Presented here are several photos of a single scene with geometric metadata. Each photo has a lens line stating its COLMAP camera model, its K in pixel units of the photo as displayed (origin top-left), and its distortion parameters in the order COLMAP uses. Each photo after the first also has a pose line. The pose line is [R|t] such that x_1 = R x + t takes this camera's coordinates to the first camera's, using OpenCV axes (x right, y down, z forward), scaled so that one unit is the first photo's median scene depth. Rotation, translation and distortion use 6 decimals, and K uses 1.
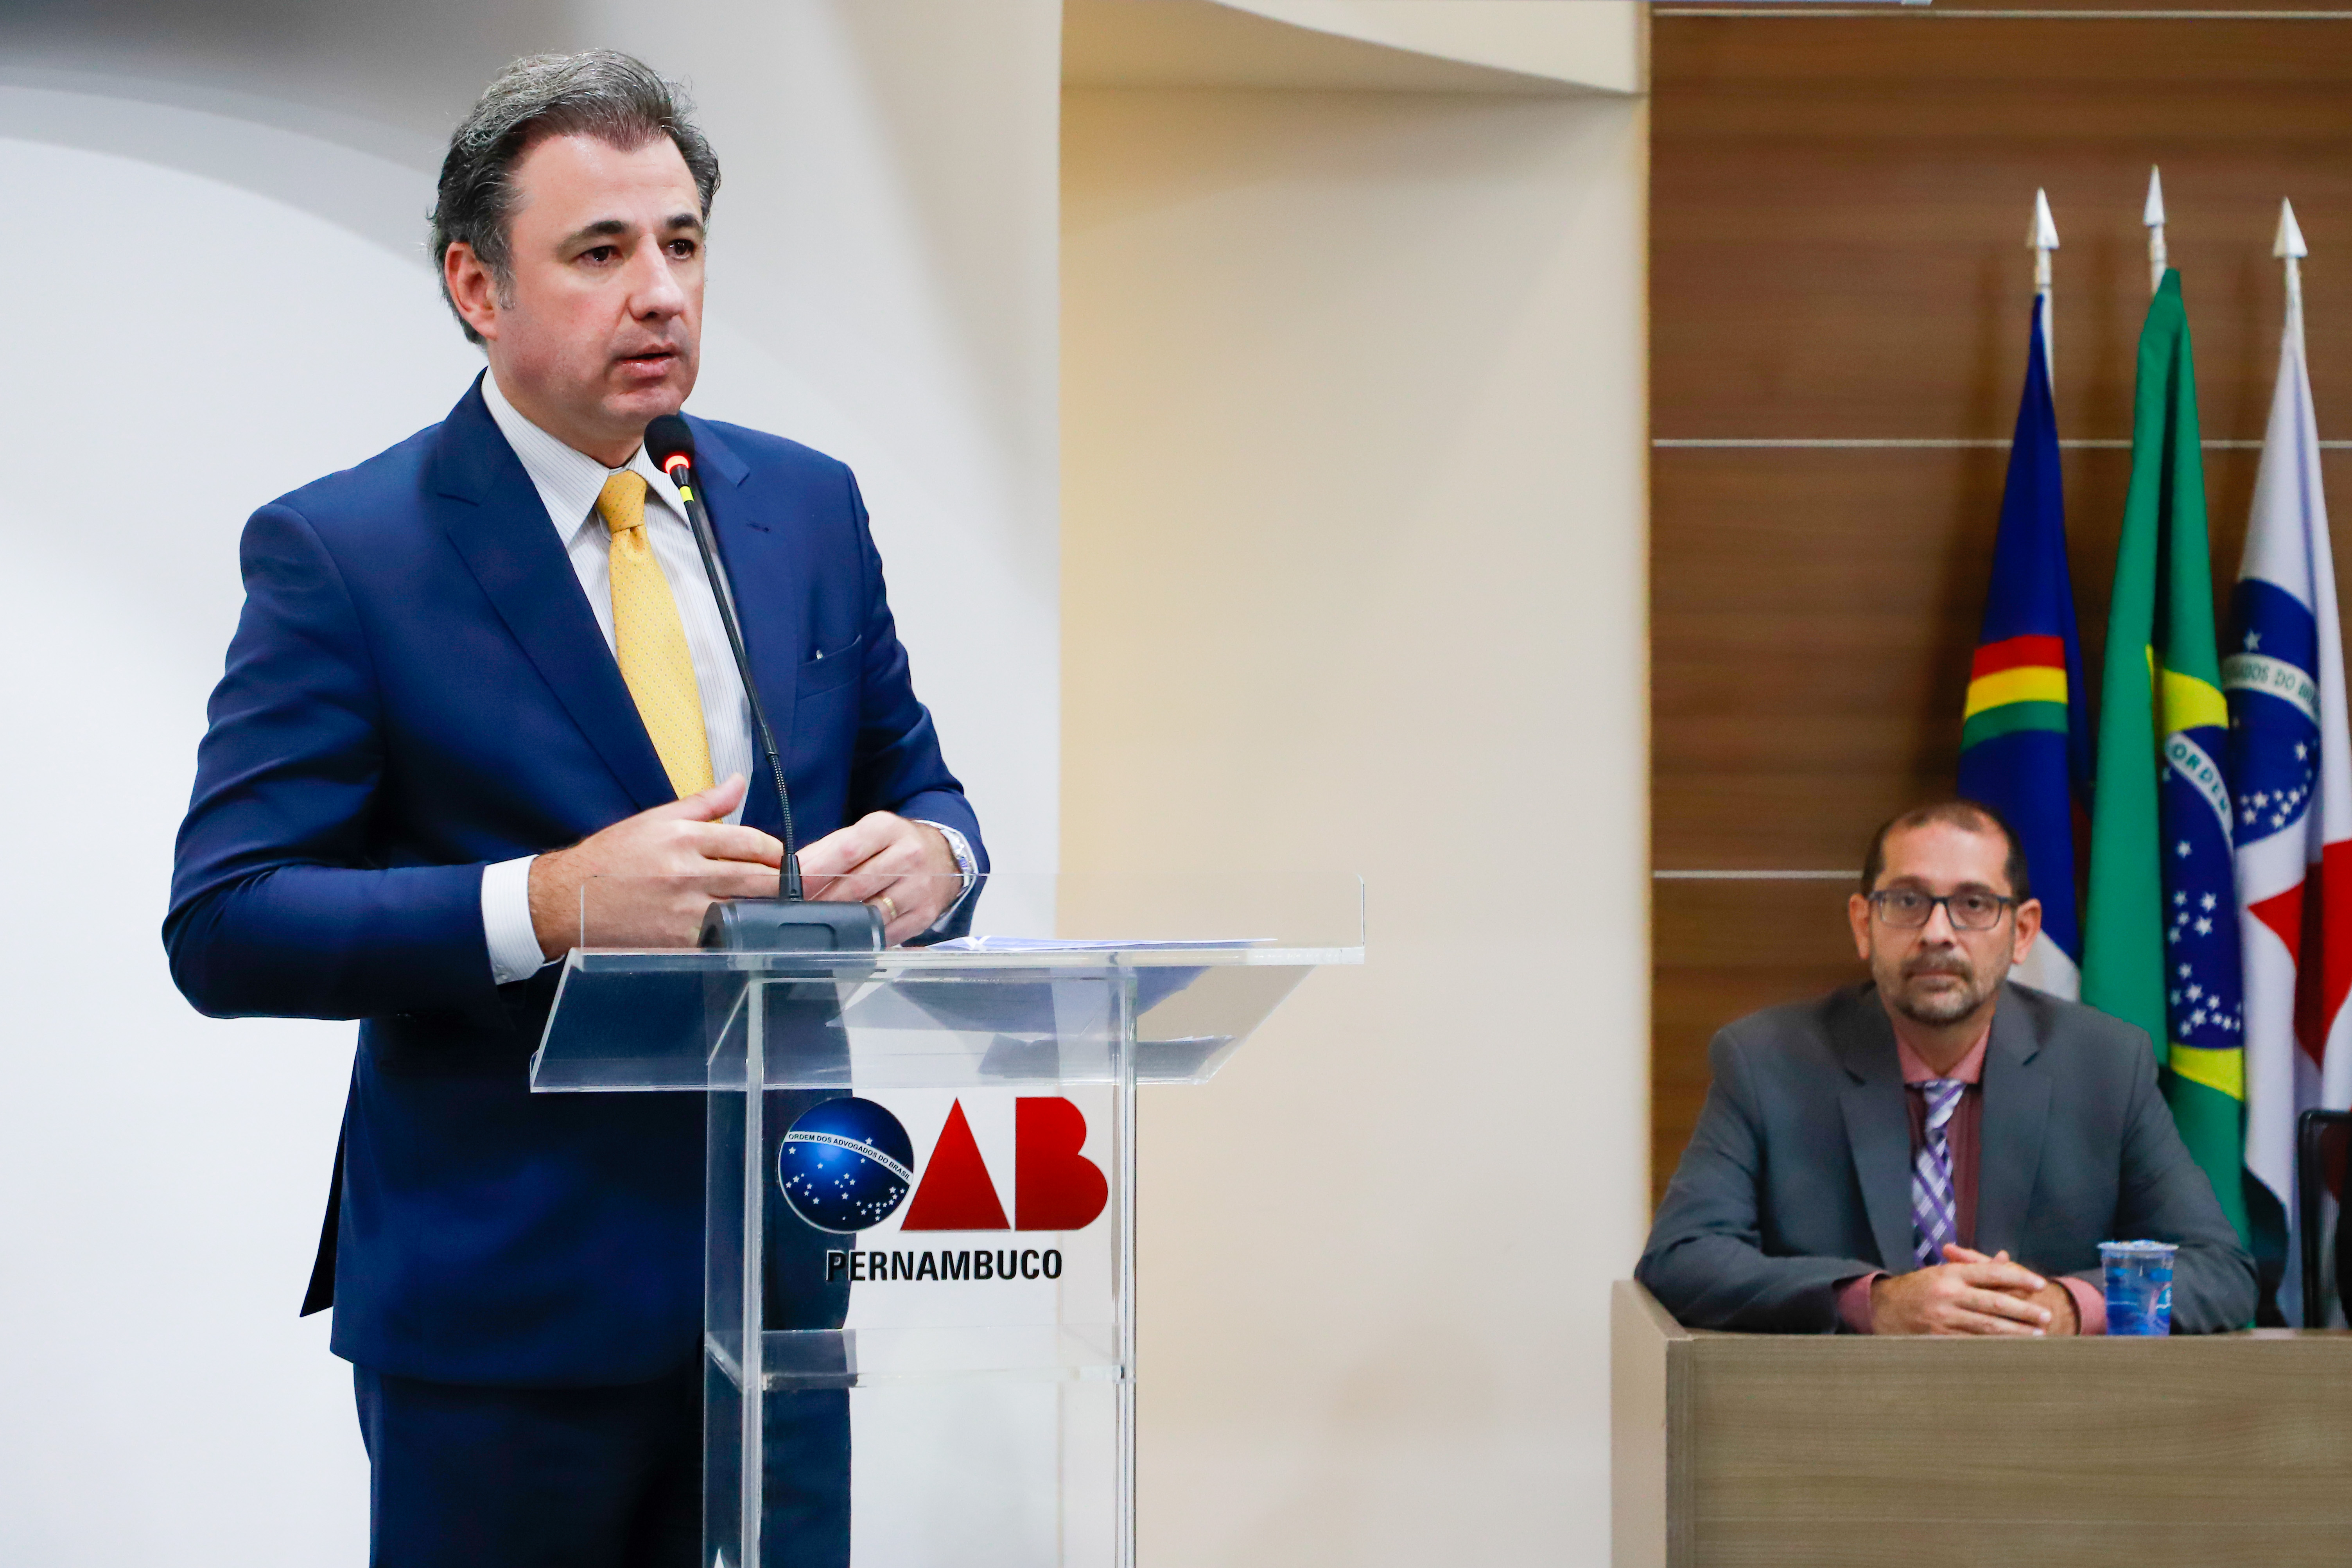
lens RADIAL K [[4444.4, 0, 1171.2], [0, 4444.4, 745.4], [0, 0, 1]] dist [0.036362, -0.009683]
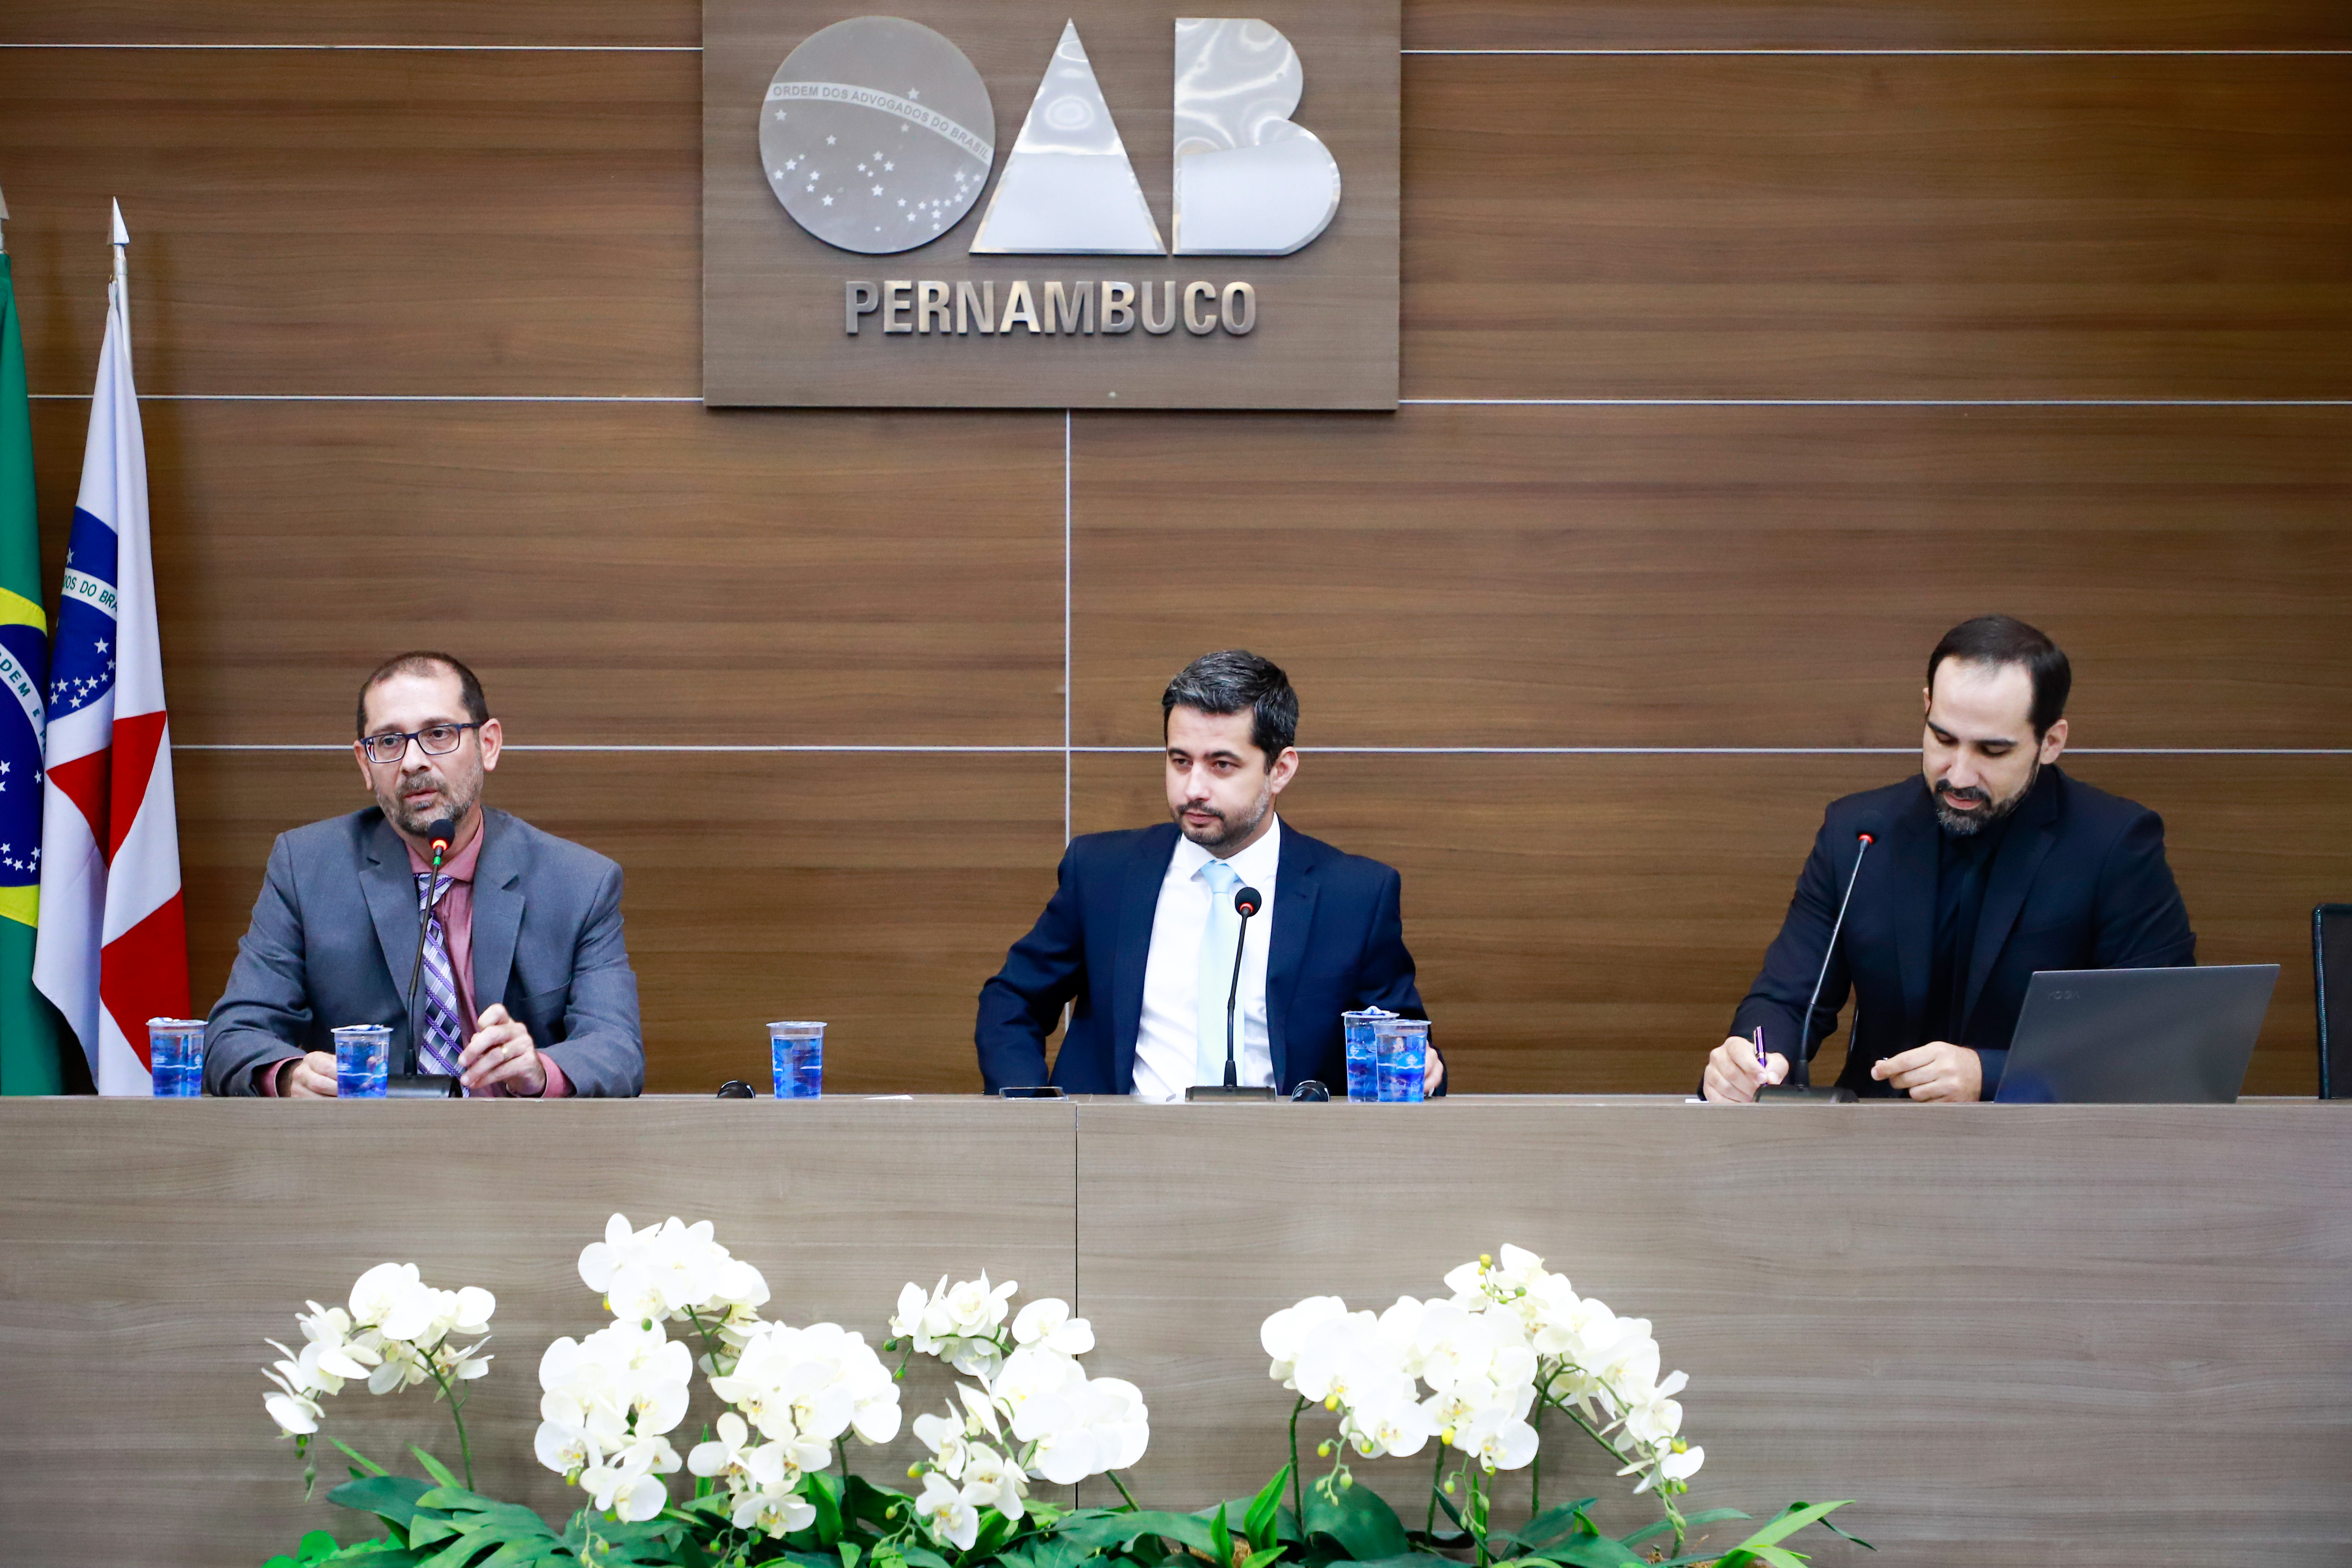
lens RADIAL K [[4033.8, 0, 1172.4], [0, 4033.8, 772.7], [0, 0, 1]] dist [0.003261, 0.239349]
pose [[0.999980, 0.001294, -0.006132, 0.830121], [-0.001089, 0.999442, 0.033382, -0.002002], [0.006171, -0.033374, 0.999424, -0.181023]]
